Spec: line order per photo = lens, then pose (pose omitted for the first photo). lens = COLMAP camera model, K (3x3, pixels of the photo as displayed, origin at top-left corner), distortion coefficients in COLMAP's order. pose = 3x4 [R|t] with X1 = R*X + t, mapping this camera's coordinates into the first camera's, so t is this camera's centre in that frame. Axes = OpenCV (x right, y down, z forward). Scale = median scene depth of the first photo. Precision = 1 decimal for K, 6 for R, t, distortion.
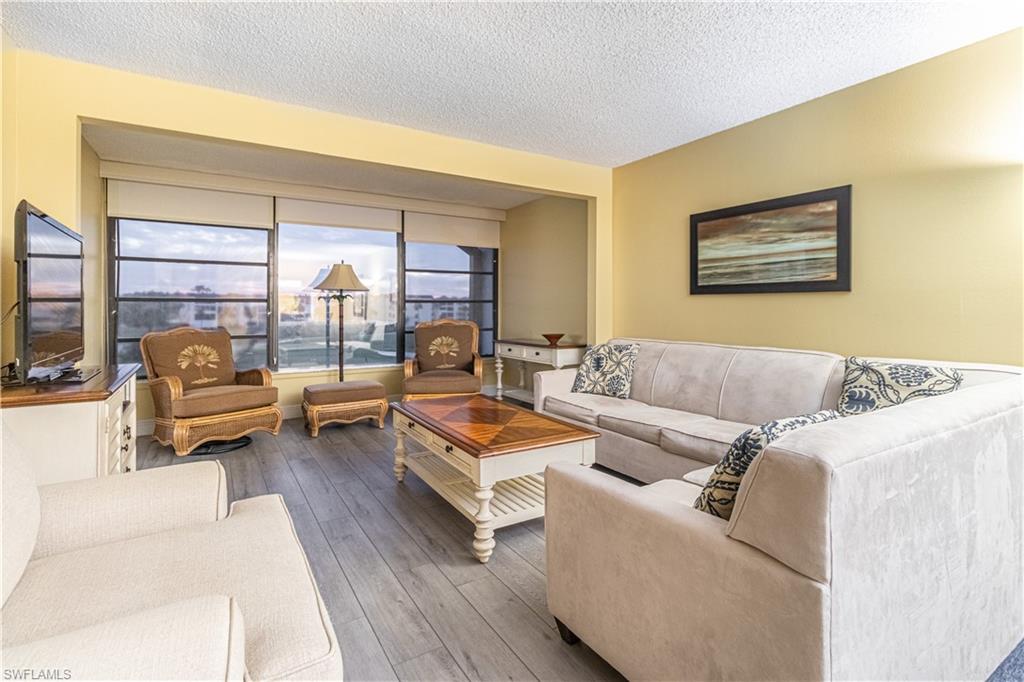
lens RADIAL K [[471.9, 0, 506.5], [0, 471.9, 308.3], [0, 0, 1]] dist [-0.001845, -0.000037]
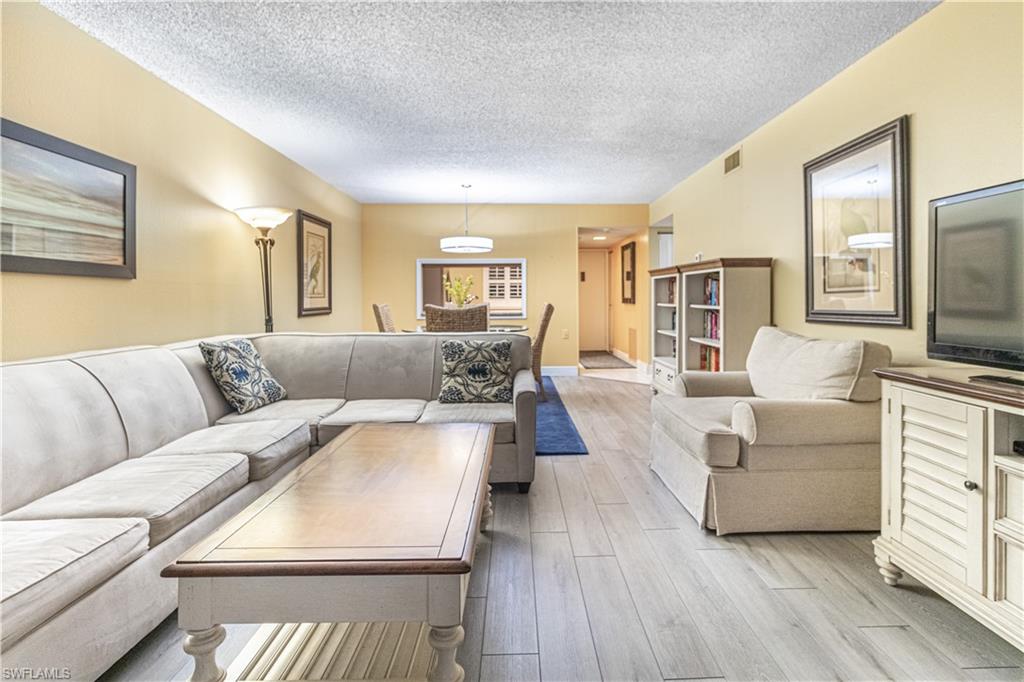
lens RADIAL K [[471.9, 0, 532.2], [0, 471.9, 299.8], [0, 0, 1]] dist [-0.001845, -0.000037]
pose [[-0.864084, -0.002280, 0.503342, -0.575631], [-0.001278, 0.999996, 0.002335, 0.003168], [-0.503345, 0.001375, -0.864084, 1.897916]]
